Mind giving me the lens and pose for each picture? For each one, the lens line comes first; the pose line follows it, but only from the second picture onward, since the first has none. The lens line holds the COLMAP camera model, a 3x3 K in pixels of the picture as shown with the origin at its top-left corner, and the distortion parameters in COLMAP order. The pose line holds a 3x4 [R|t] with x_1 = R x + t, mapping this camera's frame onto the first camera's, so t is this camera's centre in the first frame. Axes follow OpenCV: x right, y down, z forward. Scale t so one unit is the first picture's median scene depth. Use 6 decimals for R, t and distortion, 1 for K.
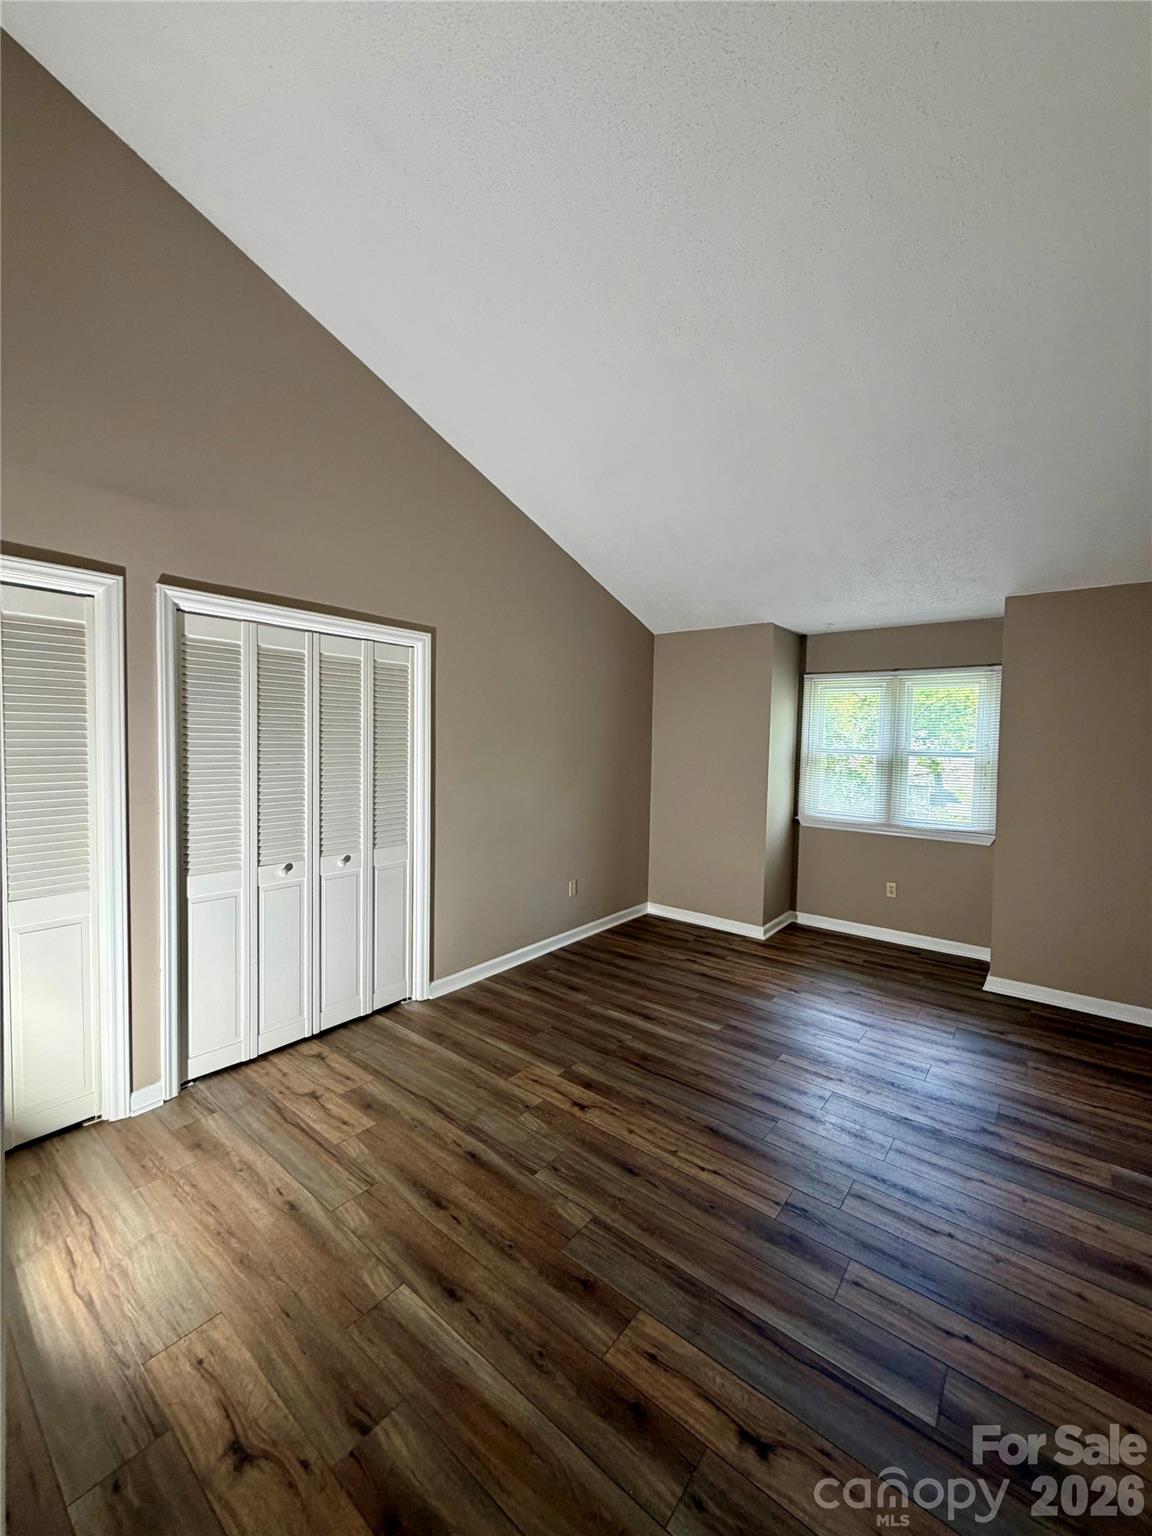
lens RADIAL K [[610.0, 0, 577.2], [0, 610.0, 766.4], [0, 0, 1]] dist [0.001056, 0.000698]
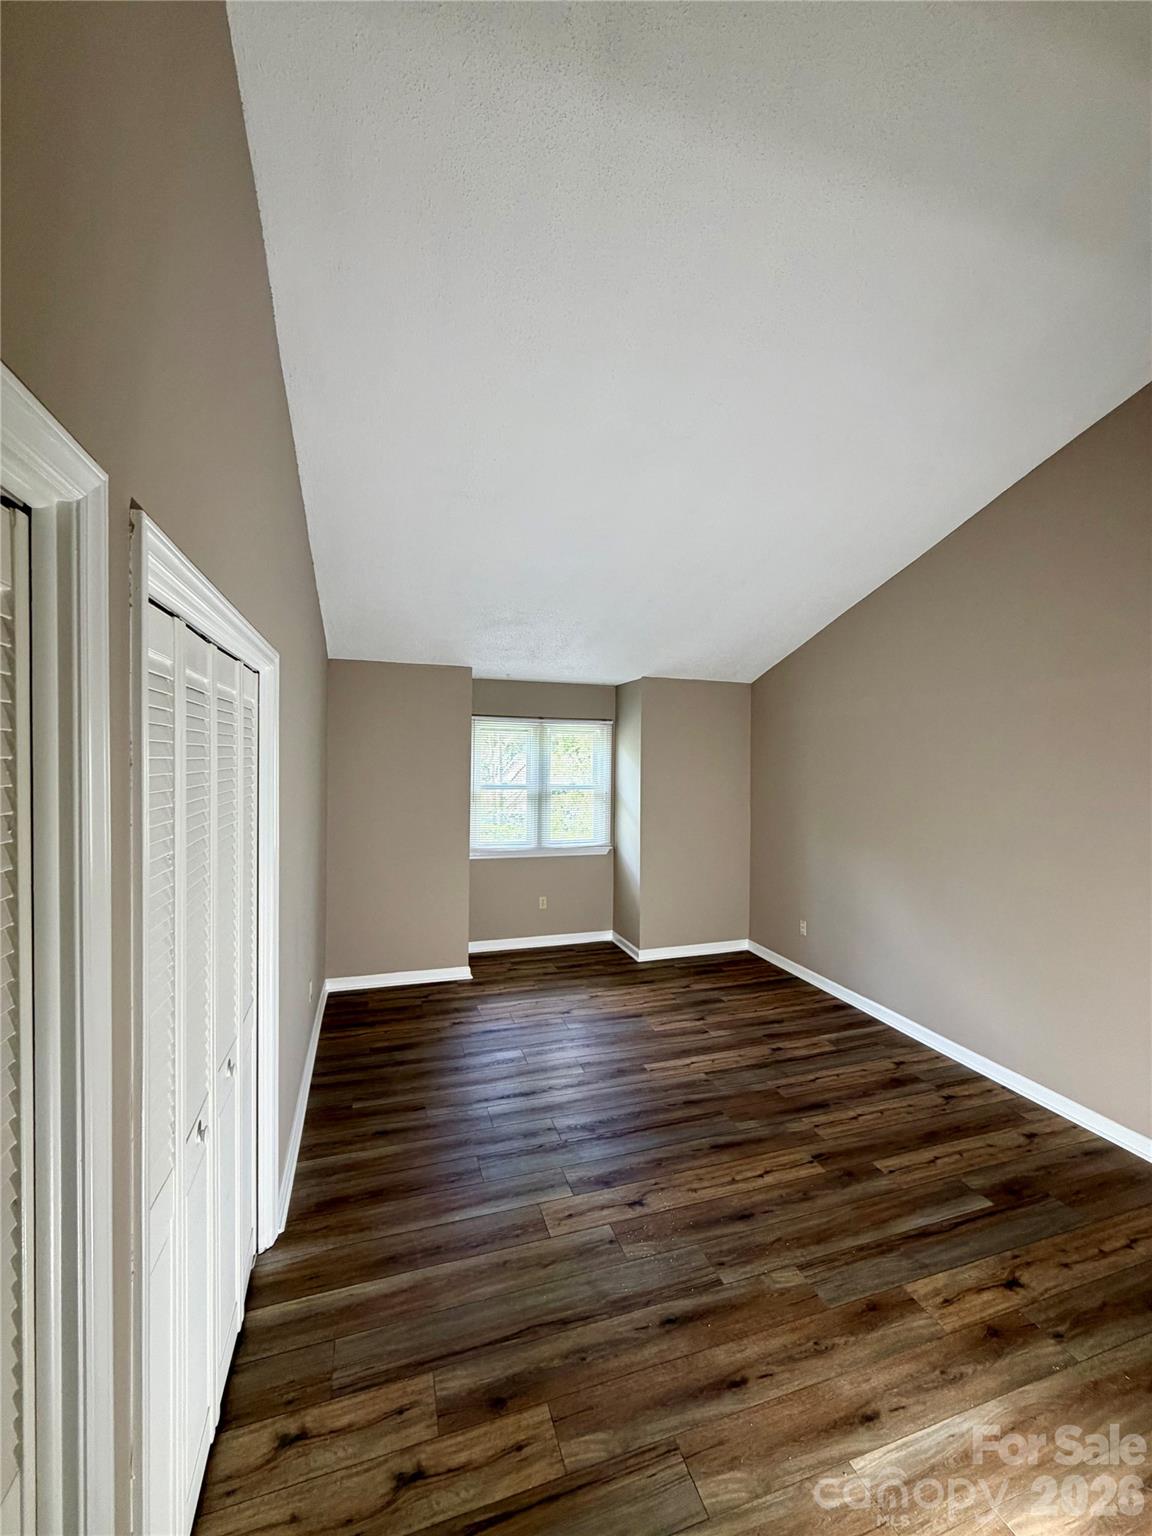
lens RADIAL K [[610.0, 0, 573.8], [0, 610.0, 765.8], [0, 0, 1]] dist [0.001056, 0.000698]
pose [[0.548667, -0.024660, 0.835677, -0.617825], [0.035389, 0.999354, 0.006255, -0.097403], [-0.835292, 0.026142, 0.549185, 0.410217]]
